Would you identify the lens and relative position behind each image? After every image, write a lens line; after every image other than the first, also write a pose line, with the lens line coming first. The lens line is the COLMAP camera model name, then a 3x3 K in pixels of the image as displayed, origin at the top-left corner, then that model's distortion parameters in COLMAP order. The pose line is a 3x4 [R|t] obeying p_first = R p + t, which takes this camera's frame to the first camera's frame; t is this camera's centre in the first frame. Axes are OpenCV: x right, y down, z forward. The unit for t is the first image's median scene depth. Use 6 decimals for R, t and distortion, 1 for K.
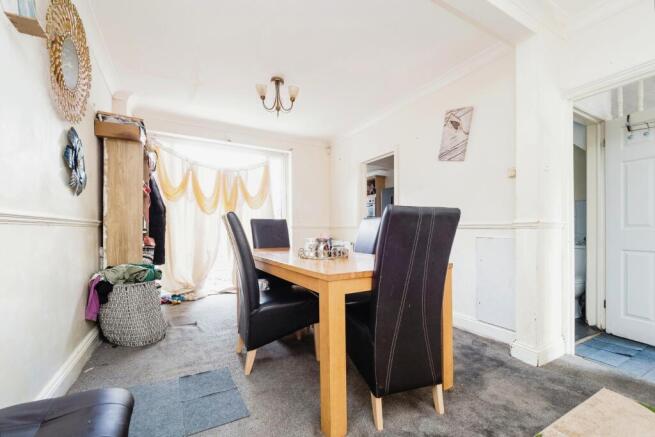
lens RADIAL K [[282.0, 0, 329.6], [0, 282.0, 233.9], [0, 0, 1]] dist [-0.007597, -0.000046]
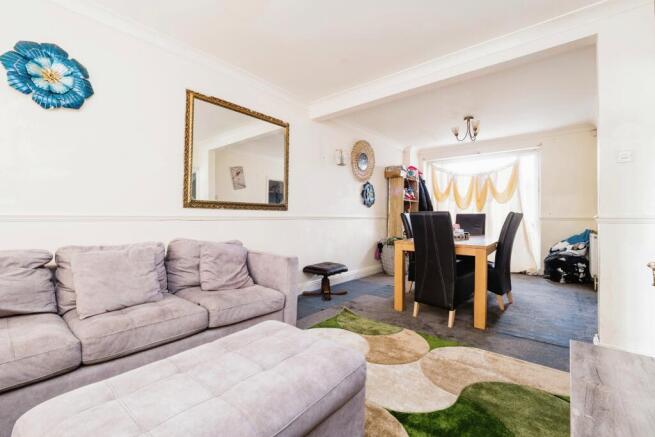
lens RADIAL K [[282.0, 0, 324.4], [0, 282.0, 212.8], [0, 0, 1]] dist [-0.007597, -0.000046]
pose [[0.348898, -0.016208, -0.937021, 0.970500], [-0.017153, 0.999572, -0.023677, -0.013098], [0.937004, 0.024334, 0.348471, -0.200285]]
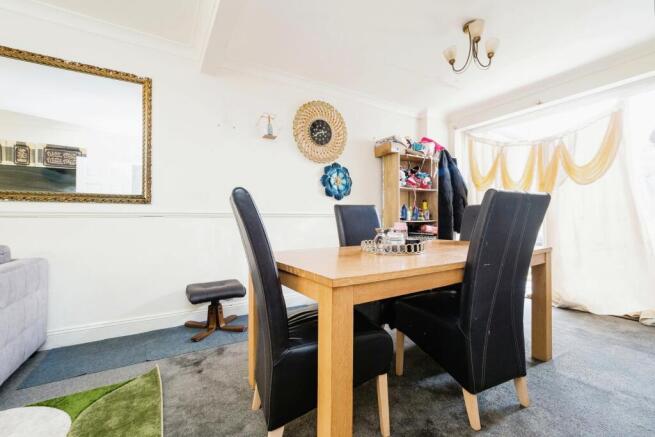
lens RADIAL K [[282.0, 0, 330.1], [0, 282.0, 215.8], [0, 0, 1]] dist [-0.007597, -0.000046]
pose [[0.027143, -0.015713, -0.999508, 0.609670], [-0.012145, 0.999797, -0.016047, -0.006098], [0.999558, 0.012574, 0.026947, 0.639777]]
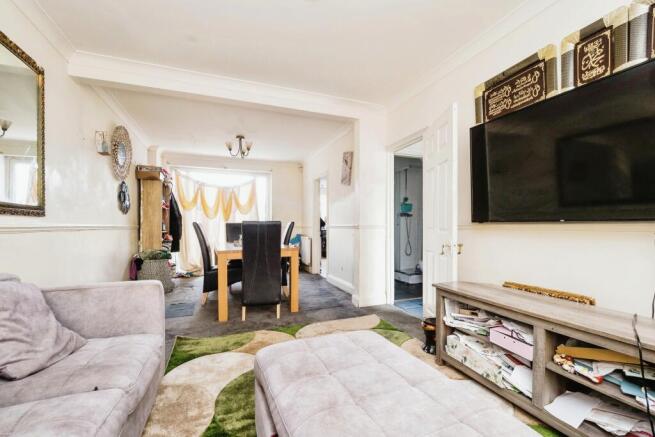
lens RADIAL K [[282.0, 0, 333.0], [0, 282.0, 228.8], [0, 0, 1]] dist [-0.007597, -0.000046]
pose [[0.991803, -0.006475, -0.127609, 0.583096], [0.005737, 0.999965, -0.006152, -0.008177], [0.127644, 0.005369, 0.991805, -0.564187]]
